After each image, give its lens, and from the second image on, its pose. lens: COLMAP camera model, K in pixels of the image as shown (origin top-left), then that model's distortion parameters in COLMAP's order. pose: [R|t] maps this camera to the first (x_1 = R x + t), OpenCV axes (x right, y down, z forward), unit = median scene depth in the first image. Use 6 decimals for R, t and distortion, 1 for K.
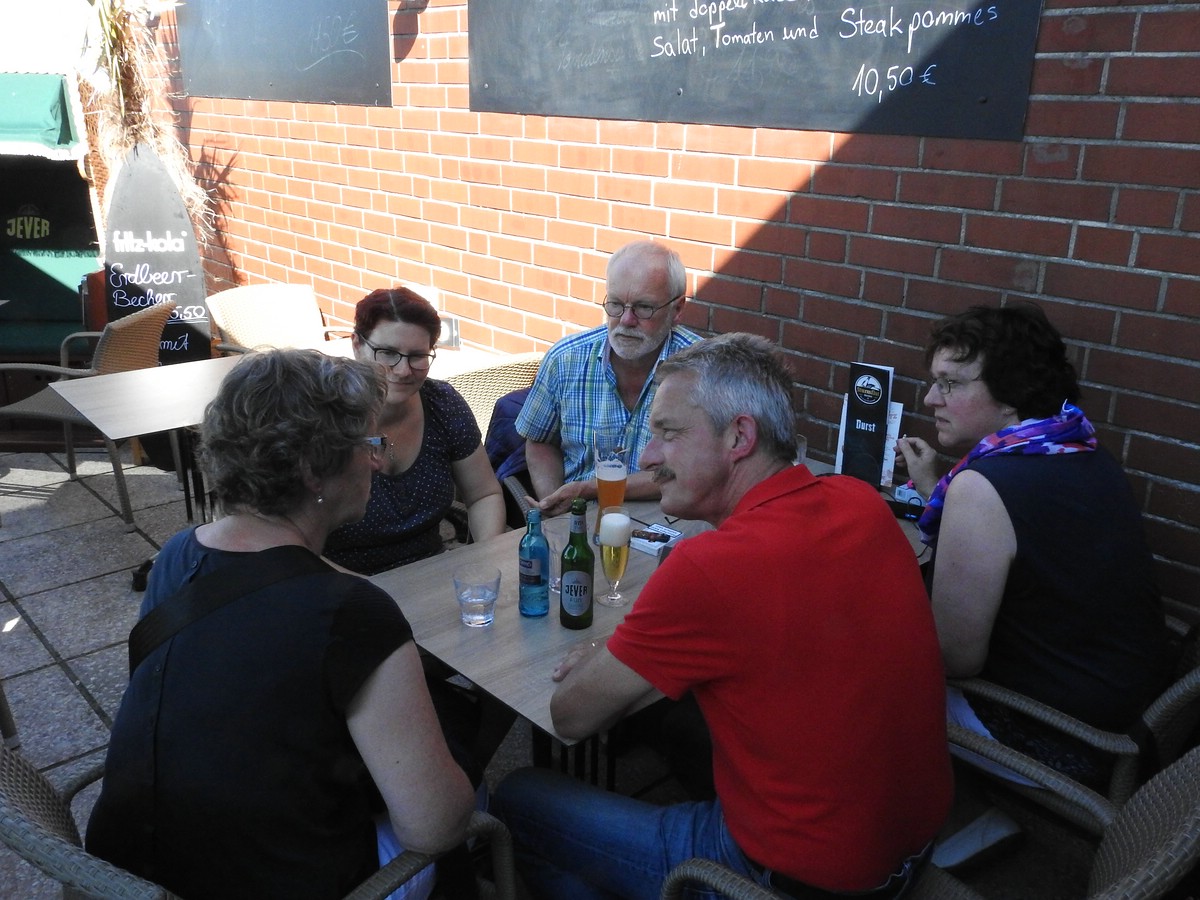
lens RADIAL K [[1038.3, 0, 597.9], [0, 1038.3, 449.8], [0, 0, 1]] dist [0.001330, 0.012591]
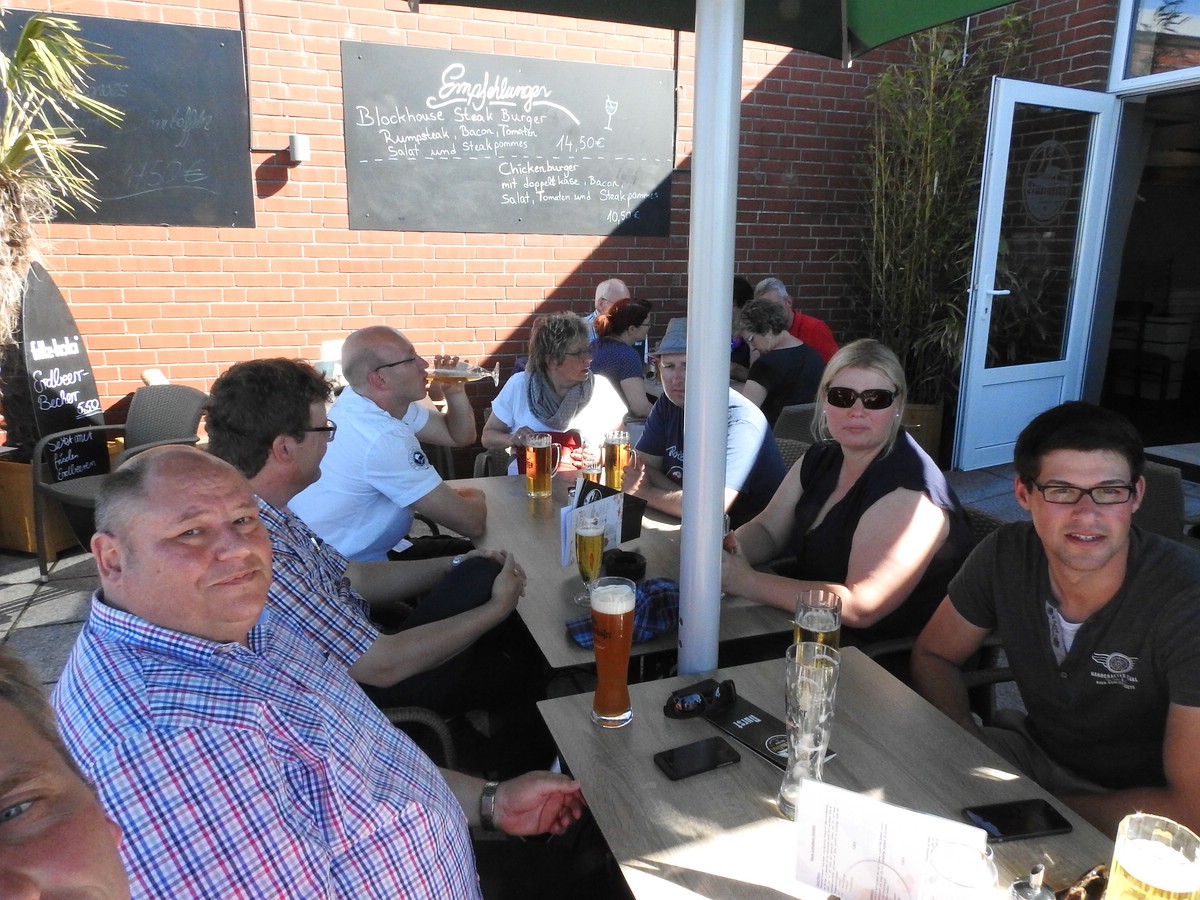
lens RADIAL K [[867.3, 0, 604.5], [0, 867.3, 446.5], [0, 0, 1]] dist [0.025360, -0.024179]
pose [[0.375918, -0.227193, 0.898370, -1.791044], [0.298809, 0.947412, 0.114561, -0.054219], [-0.877154, 0.225375, 0.424036, 0.195190]]
